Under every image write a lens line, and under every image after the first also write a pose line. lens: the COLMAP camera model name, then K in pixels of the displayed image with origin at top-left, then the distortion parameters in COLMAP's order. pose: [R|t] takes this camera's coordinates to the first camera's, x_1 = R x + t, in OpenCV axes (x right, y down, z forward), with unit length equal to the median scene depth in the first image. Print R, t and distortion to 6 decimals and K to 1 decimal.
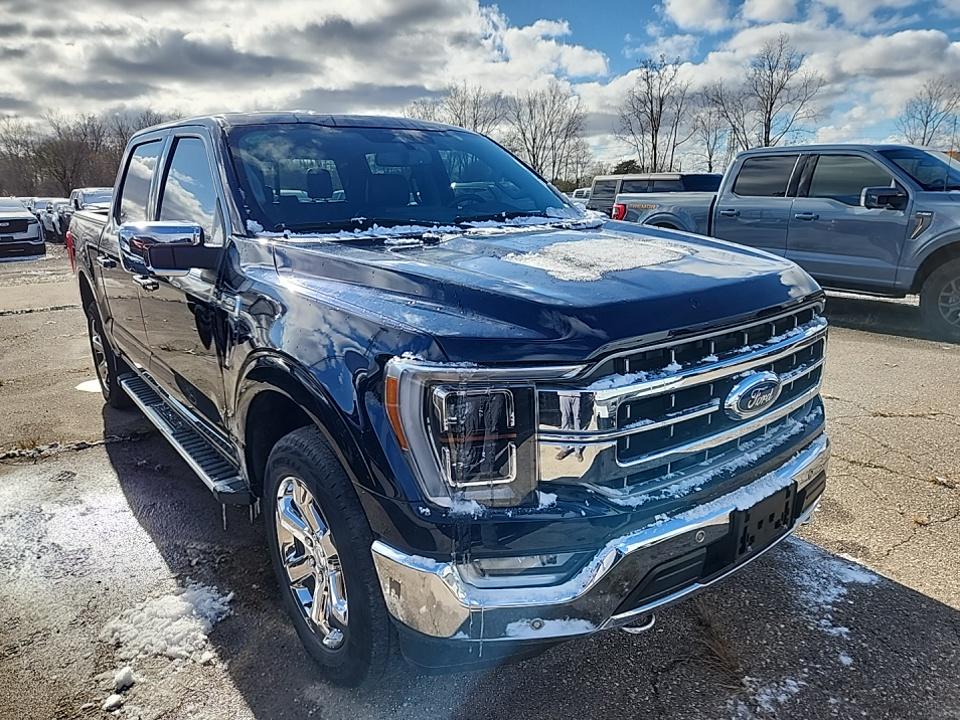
lens RADIAL K [[645.8, 0, 471.8], [0, 645.8, 375.9], [0, 0, 1]] dist [0.058569, -0.042419]
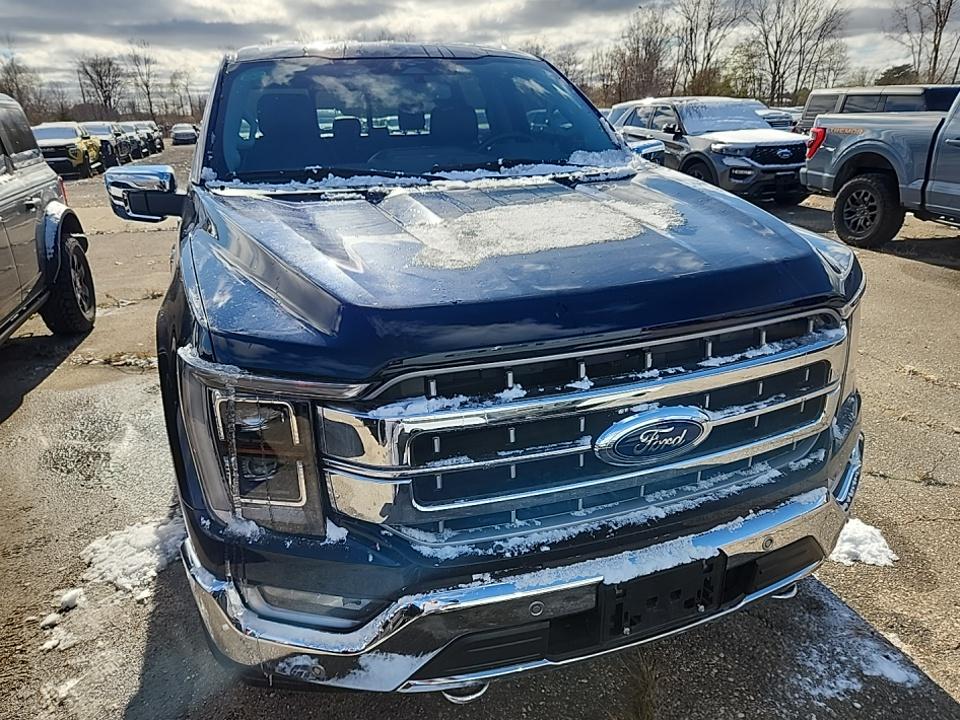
lens RADIAL K [[645.8, 0, 476.3], [0, 645.8, 360.7], [0, 0, 1]] dist [0.058569, -0.042419]
pose [[0.948475, 0.109815, -0.297212, 0.378808], [-0.080833, 0.990844, 0.108144, -0.100578], [0.306367, -0.078547, 0.948667, 0.203330]]
